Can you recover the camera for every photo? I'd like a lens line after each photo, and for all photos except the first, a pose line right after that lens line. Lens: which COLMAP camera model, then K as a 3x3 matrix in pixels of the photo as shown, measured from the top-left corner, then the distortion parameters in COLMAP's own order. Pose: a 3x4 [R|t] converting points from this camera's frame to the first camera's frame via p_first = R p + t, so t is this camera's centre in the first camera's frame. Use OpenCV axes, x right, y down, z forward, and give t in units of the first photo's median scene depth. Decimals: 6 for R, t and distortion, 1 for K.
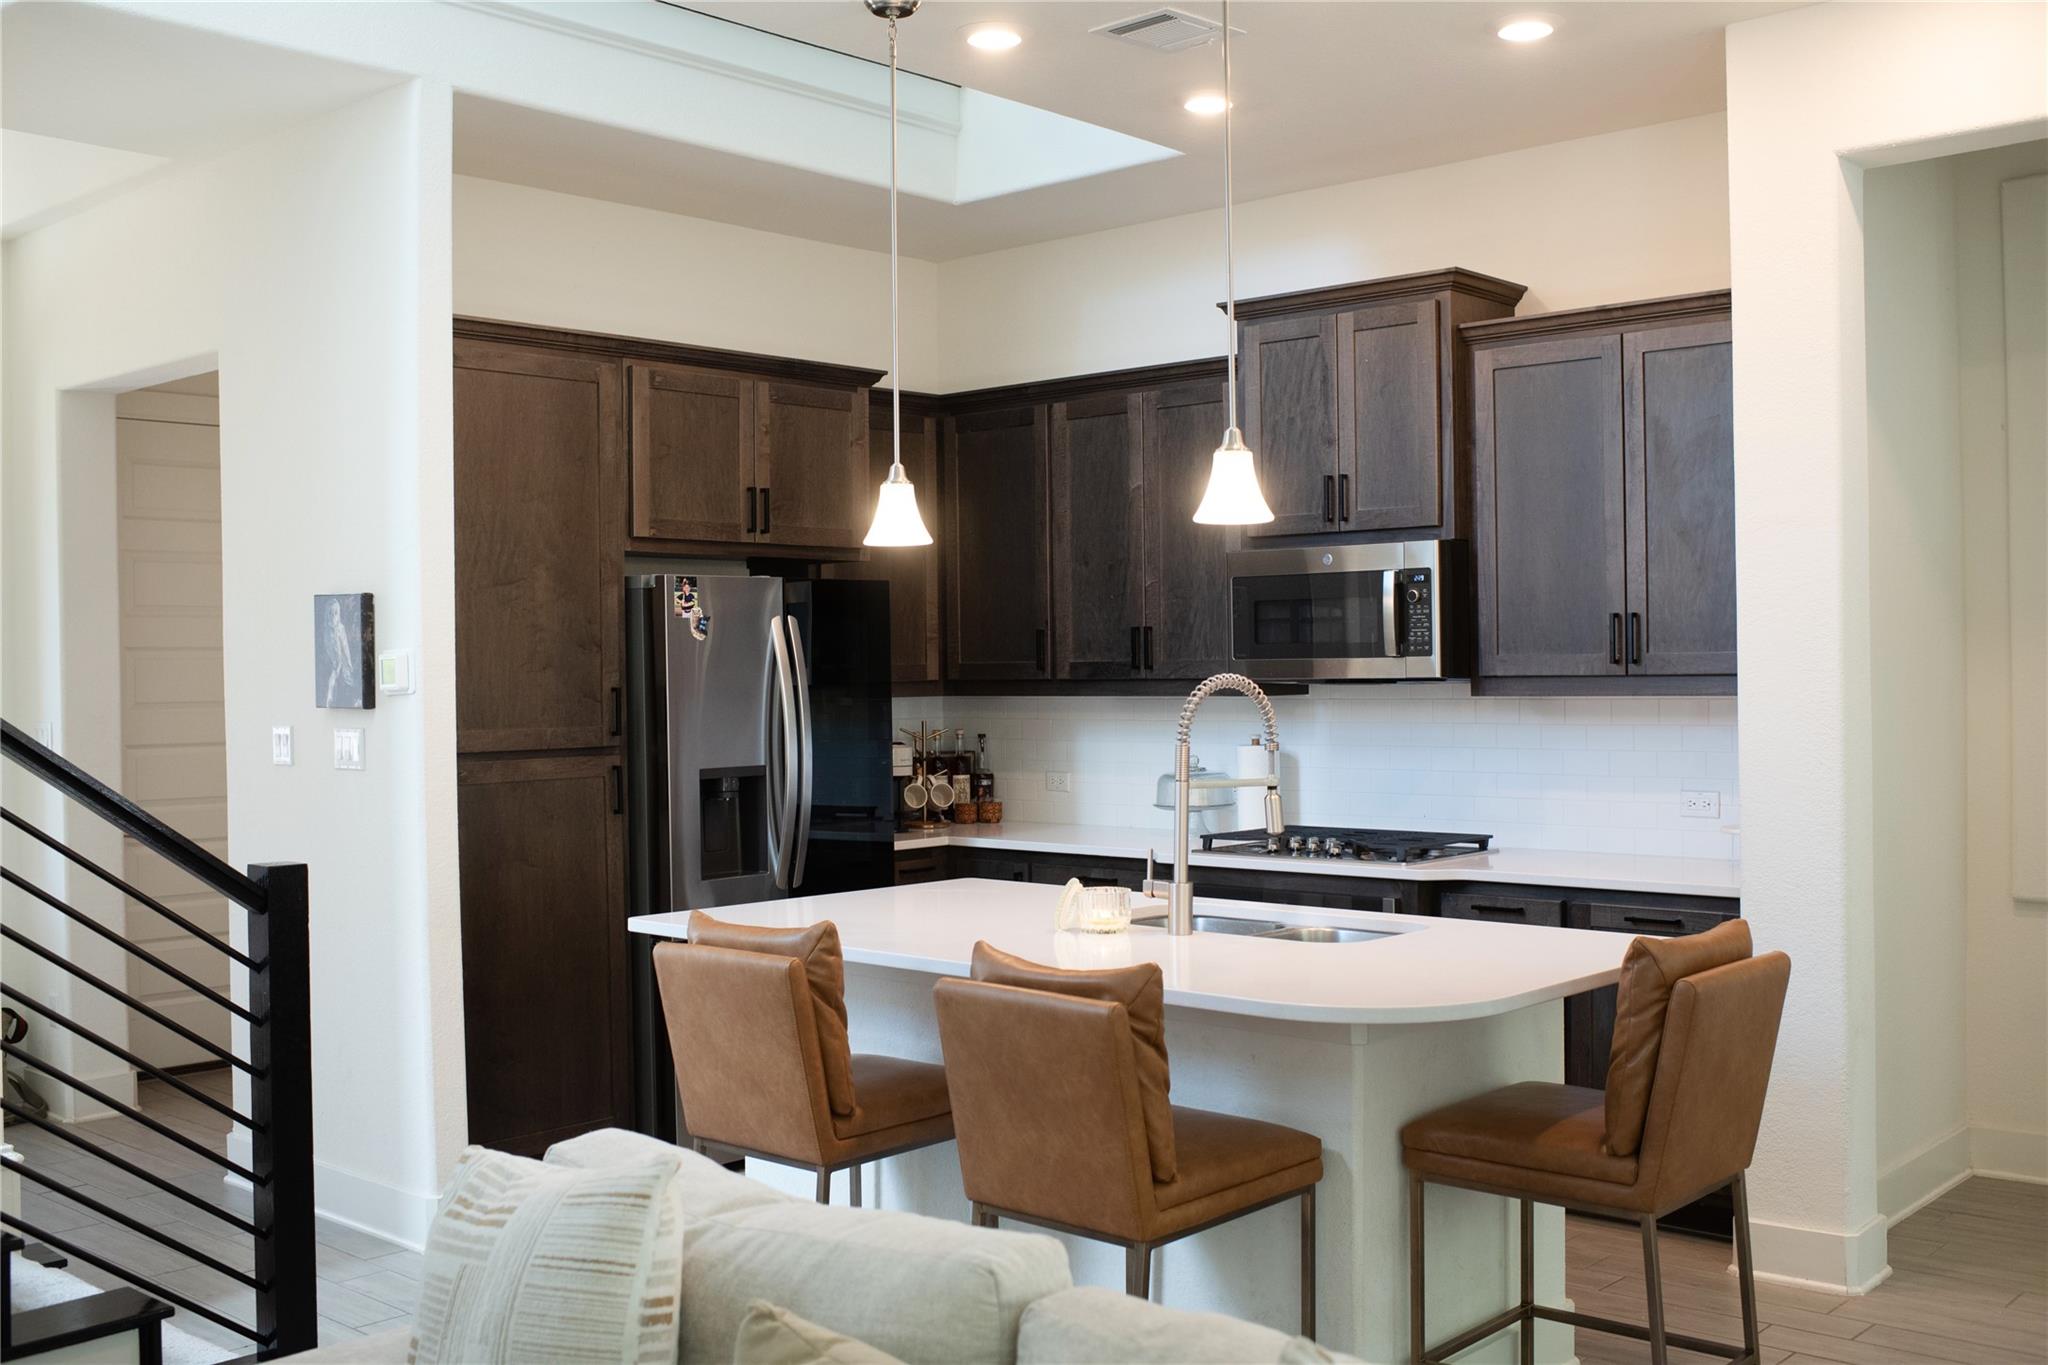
lens RADIAL K [[2021.6, 0, 966.4], [0, 2021.6, 683.1], [0, 0, 1]] dist [-0.111953, 0.092209]
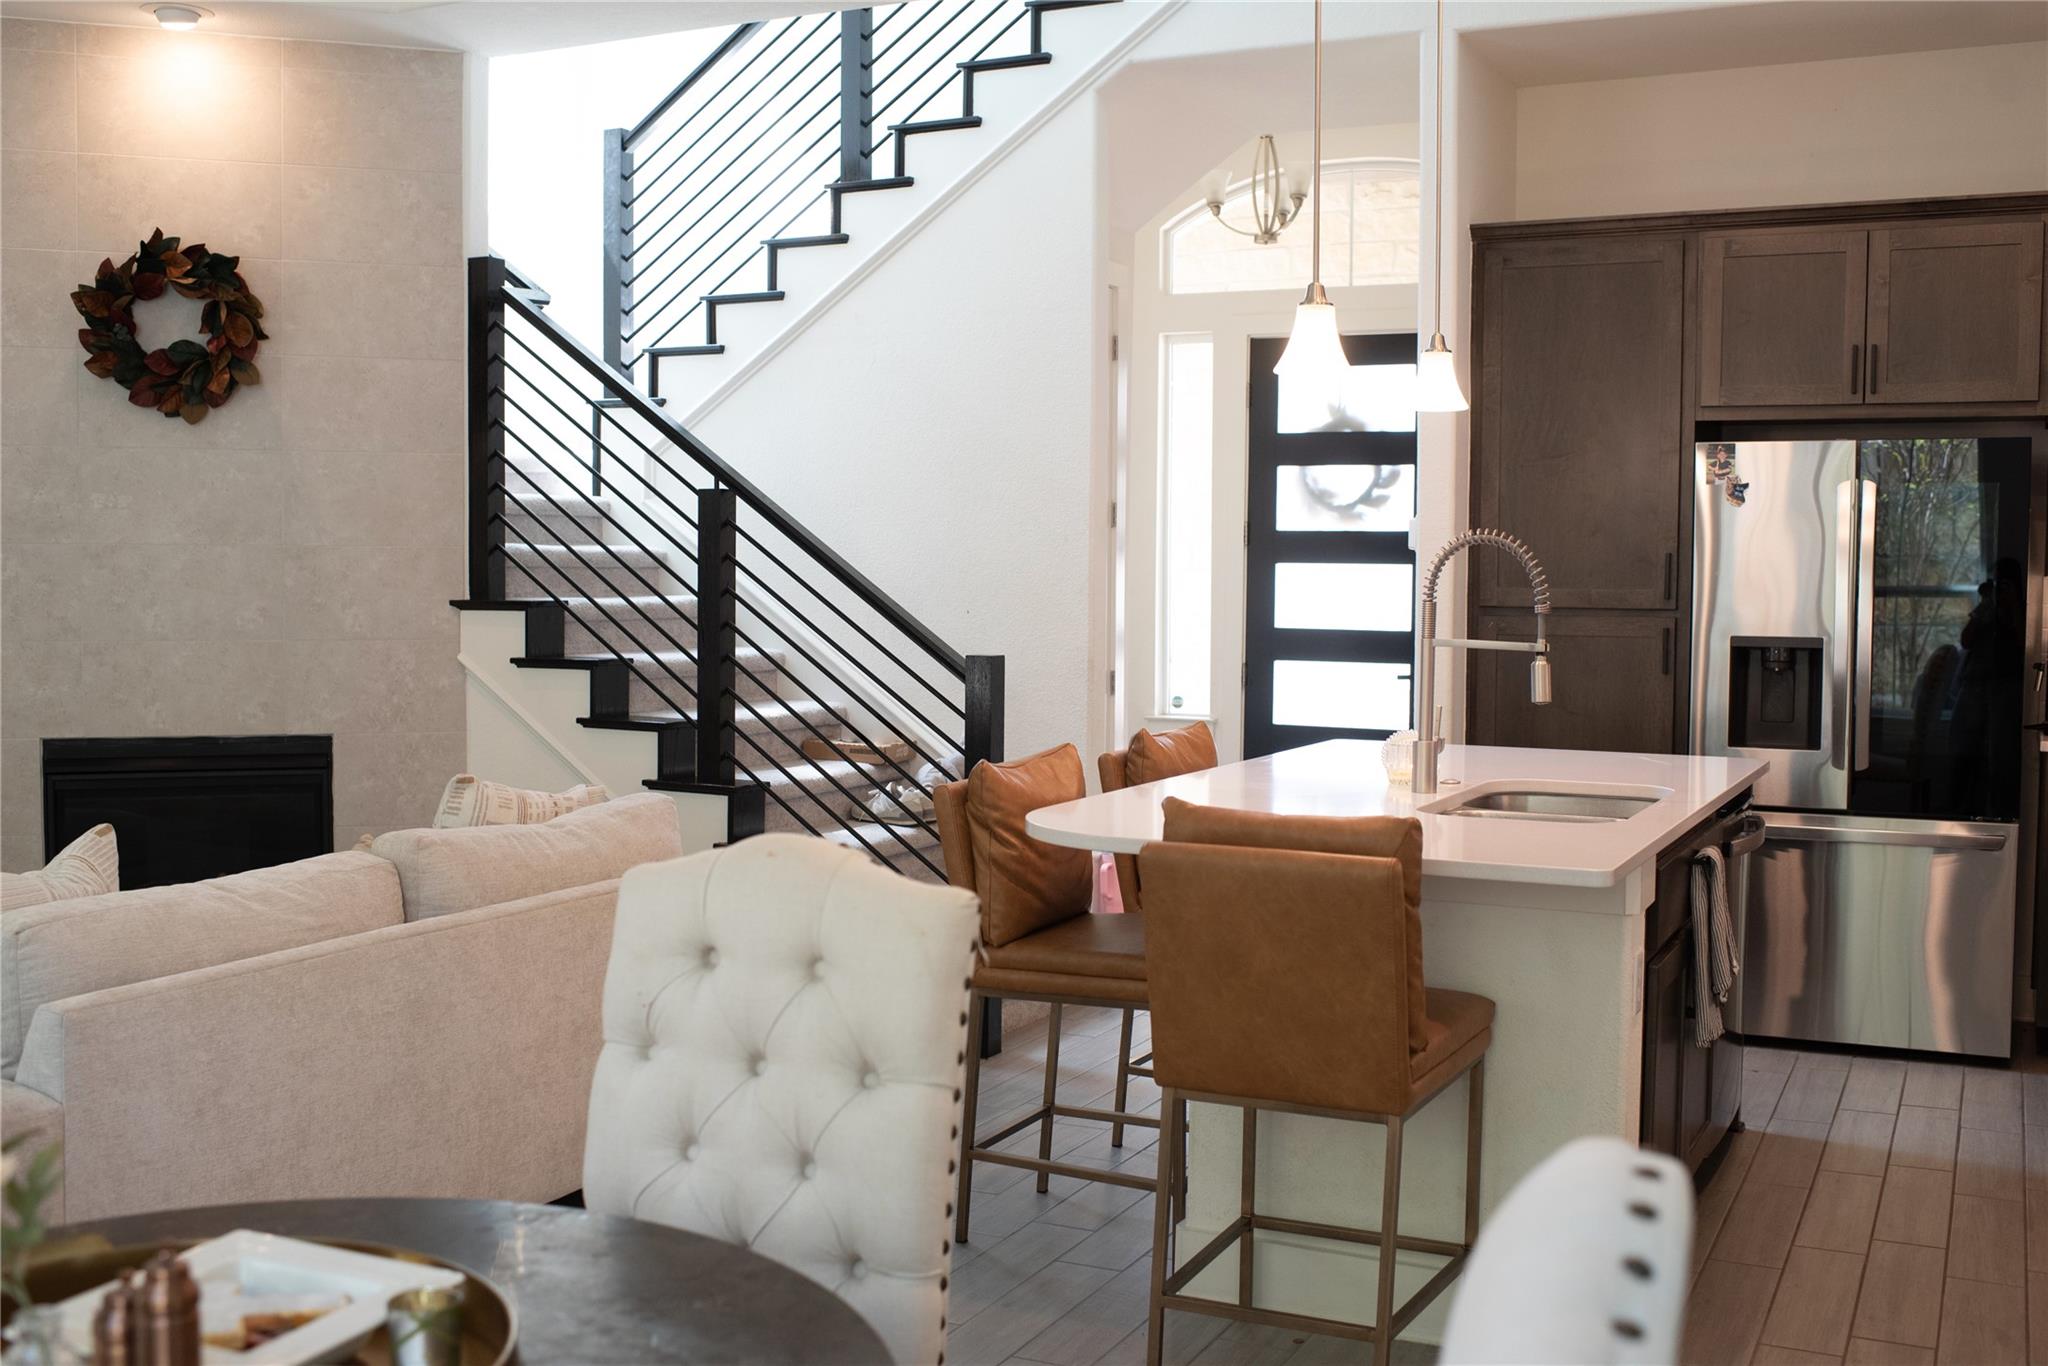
lens RADIAL K [[2063.3, 0, 1024.0], [0, 2063.3, 683.0], [0, 0, 1]] dist [-0.113453, 0.124886]
pose [[0.280134, 0.070681, -0.957355, 0.735461], [-0.020881, 0.997498, 0.067534, 0.004840], [0.959734, 0.001072, 0.280909, 0.377383]]
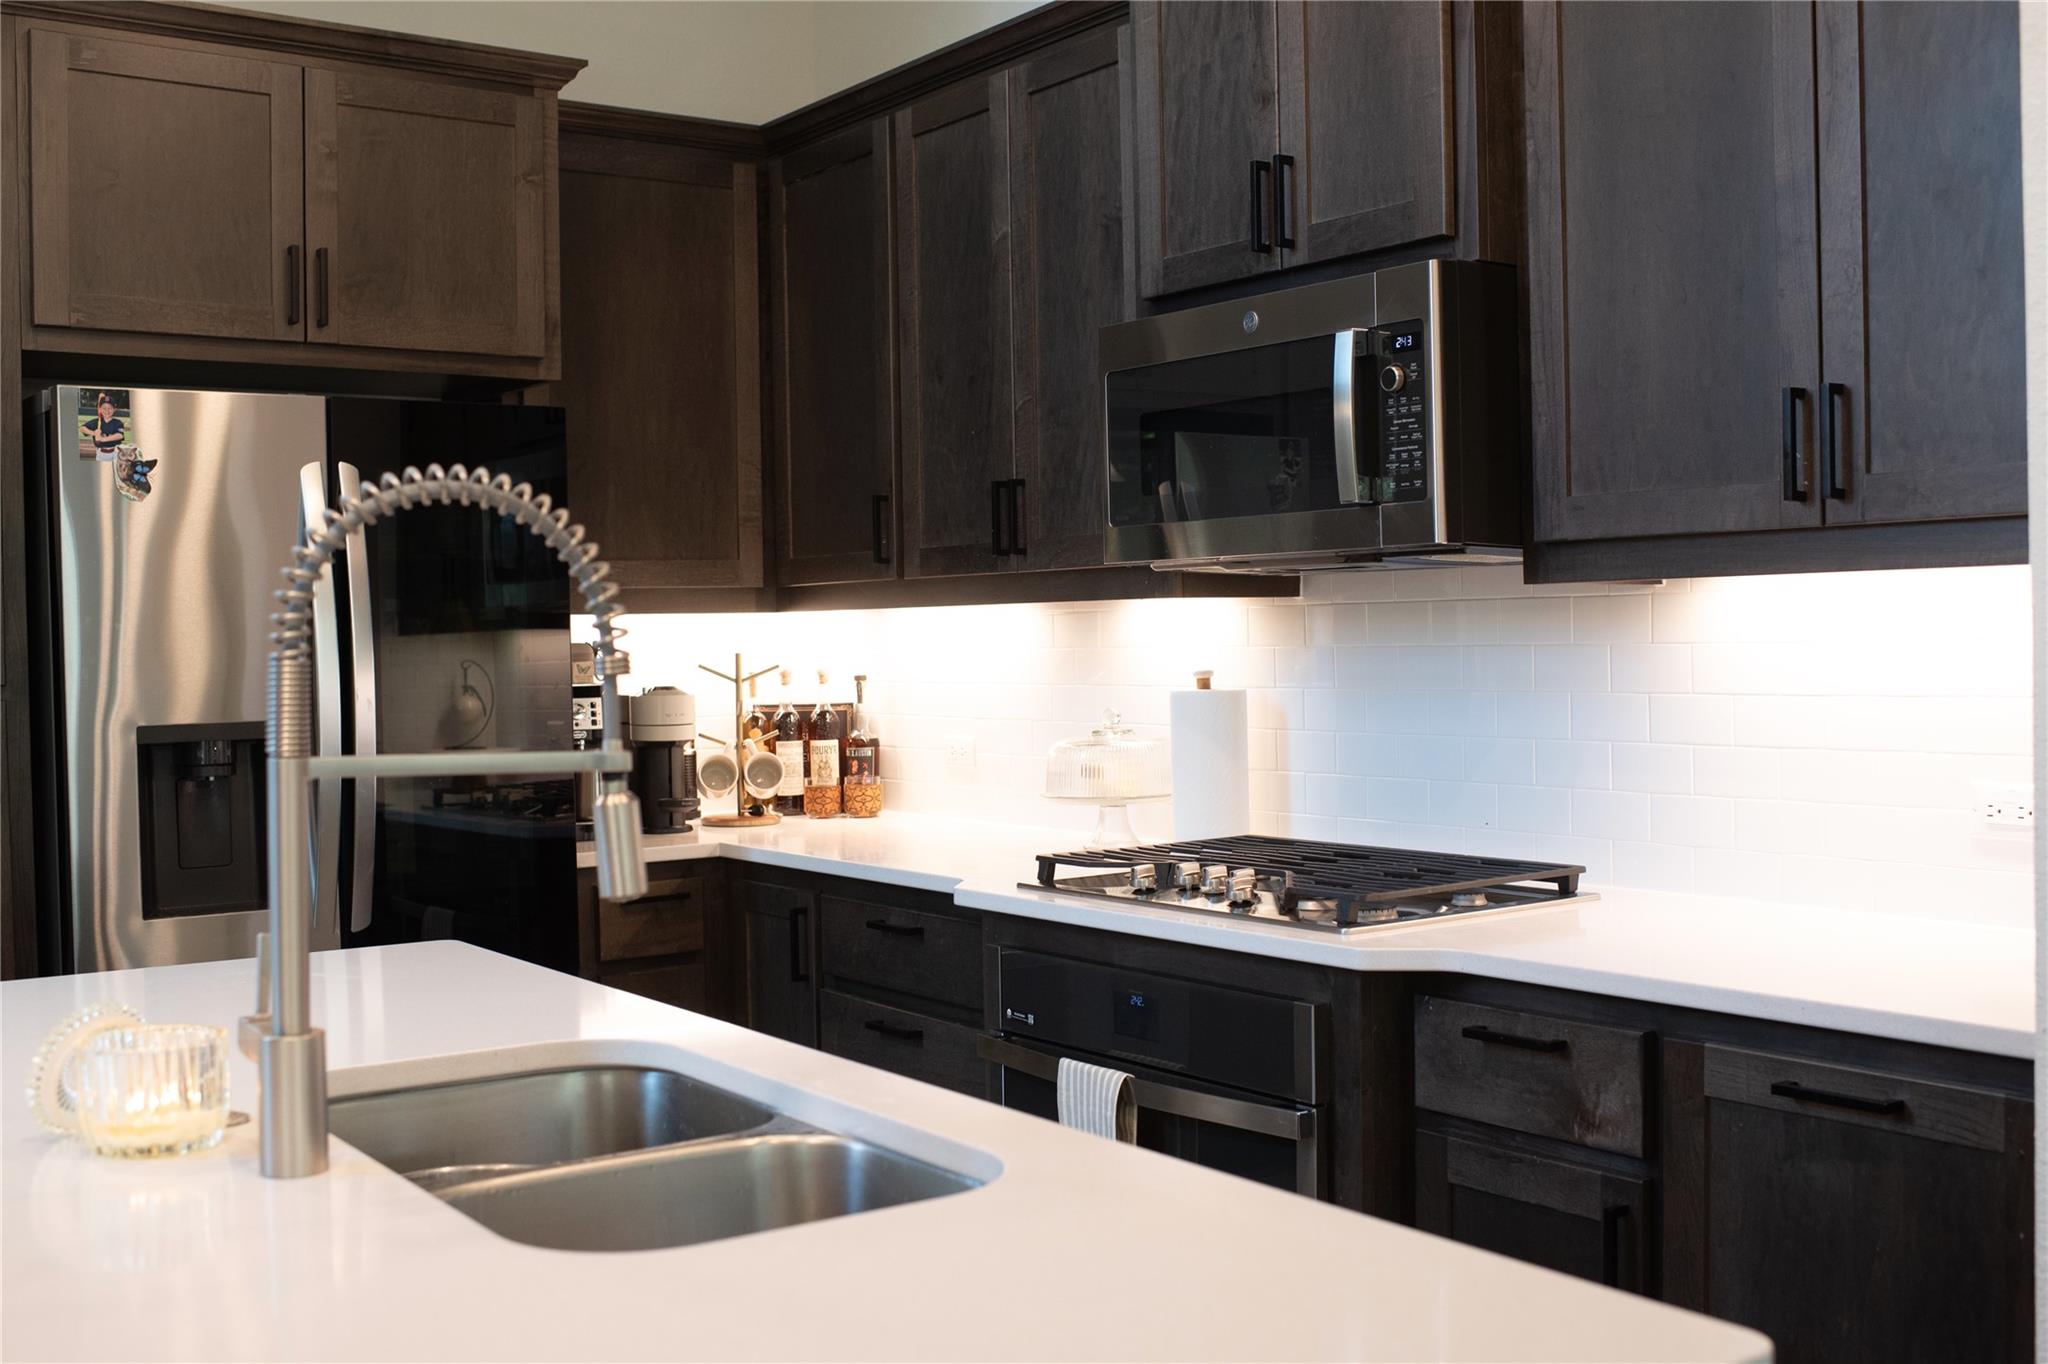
lens RADIAL K [[2063.3, 0, 1024.0], [0, 2063.3, 682.0], [0, 0, 1]] dist [-0.113453, 0.124886]
pose [[0.982406, -0.000512, -0.186757, 0.221909], [0.003744, 0.999849, 0.016952, 0.021076], [0.186720, -0.017353, 0.982260, 0.479776]]
